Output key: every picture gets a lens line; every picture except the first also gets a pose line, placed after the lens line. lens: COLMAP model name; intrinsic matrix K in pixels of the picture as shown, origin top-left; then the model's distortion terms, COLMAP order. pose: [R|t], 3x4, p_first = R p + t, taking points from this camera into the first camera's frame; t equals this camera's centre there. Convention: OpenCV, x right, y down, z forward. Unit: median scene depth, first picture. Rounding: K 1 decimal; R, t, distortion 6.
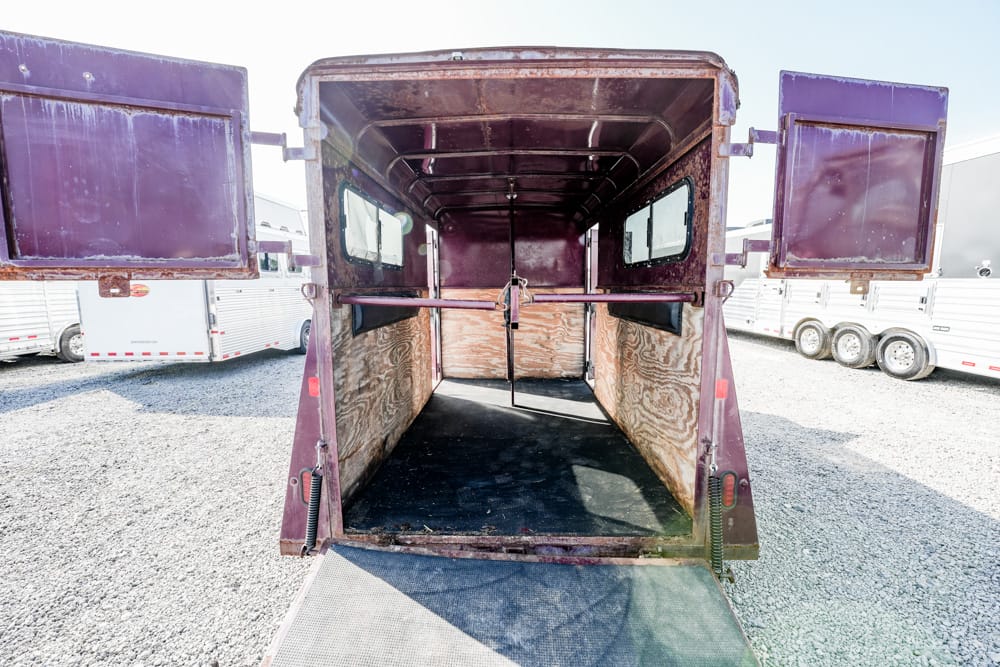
lens RADIAL K [[420.1, 0, 497.6], [0, 420.1, 335.8], [0, 0, 1]] dist [-0.024518, 0.001102]
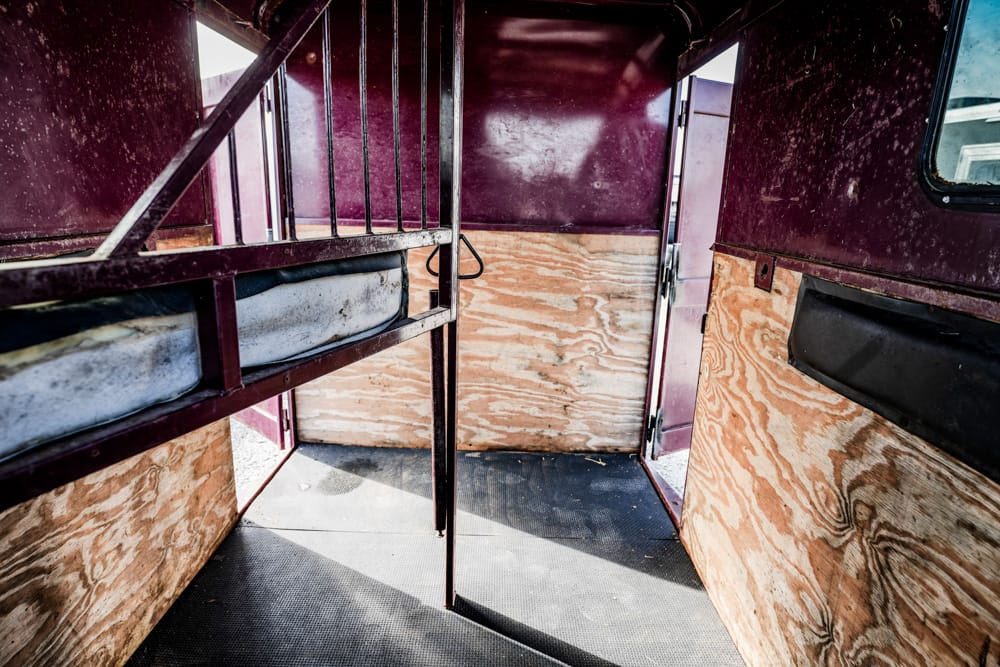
lens RADIAL K [[581.4, 0, 498.9], [0, 581.4, 333.0], [0, 0, 1]] dist [0.006362, 0.003007]
pose [[0.998793, 0.033773, 0.035673, 0.041579], [-0.037643, 0.992760, 0.114063, -0.079140], [-0.031563, -0.115268, 0.992833, 0.452479]]
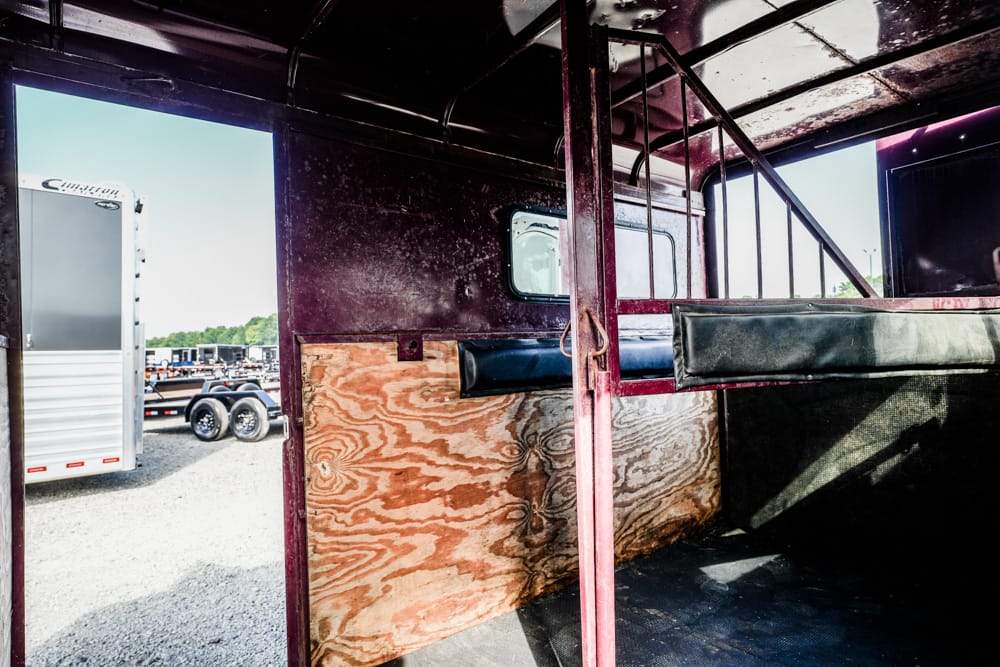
lens RADIAL K [[581.4, 0, 499.6], [0, 581.4, 335.3], [0, 0, 1]] dist [0.006362, 0.003007]
pose [[-0.649517, 0.050014, 0.758700, -0.170192], [0.128501, 0.990701, 0.044701, -0.101274], [-0.749410, 0.126528, -0.649904, 1.008975]]
